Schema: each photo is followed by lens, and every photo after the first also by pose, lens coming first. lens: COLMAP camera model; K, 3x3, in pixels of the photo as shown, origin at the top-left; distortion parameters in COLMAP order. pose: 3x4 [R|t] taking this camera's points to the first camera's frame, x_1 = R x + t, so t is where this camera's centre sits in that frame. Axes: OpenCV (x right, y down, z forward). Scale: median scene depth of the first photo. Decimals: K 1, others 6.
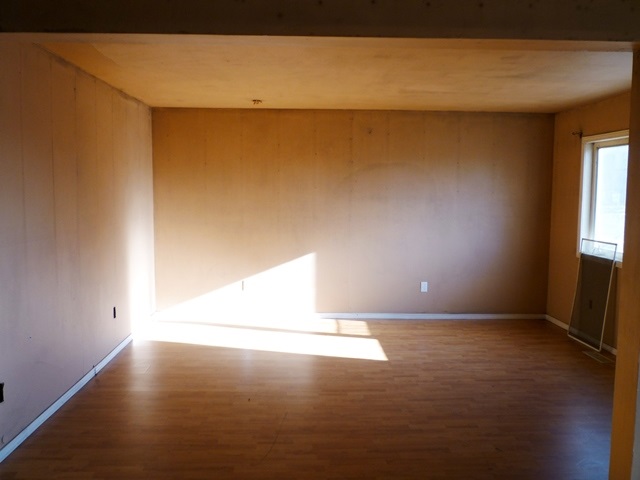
lens RADIAL K [[550.8, 0, 320.0], [0, 550.8, 240.0], [0, 0, 1]] dist [-0.057213, 0.021455]
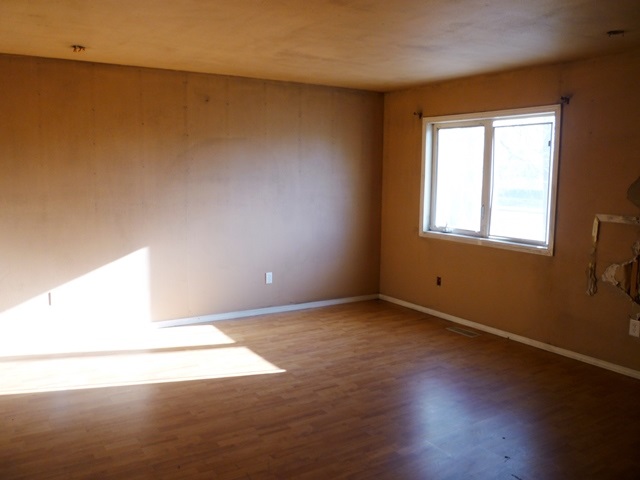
lens RADIAL K [[550.8, 0, 320.0], [0, 550.8, 240.0], [0, 0, 1]] dist [-0.057213, 0.021455]
pose [[0.865356, -0.060389, 0.497506, -0.191933], [0.040711, 0.997903, 0.050317, -0.019365], [-0.499501, -0.023288, 0.866000, 0.191950]]
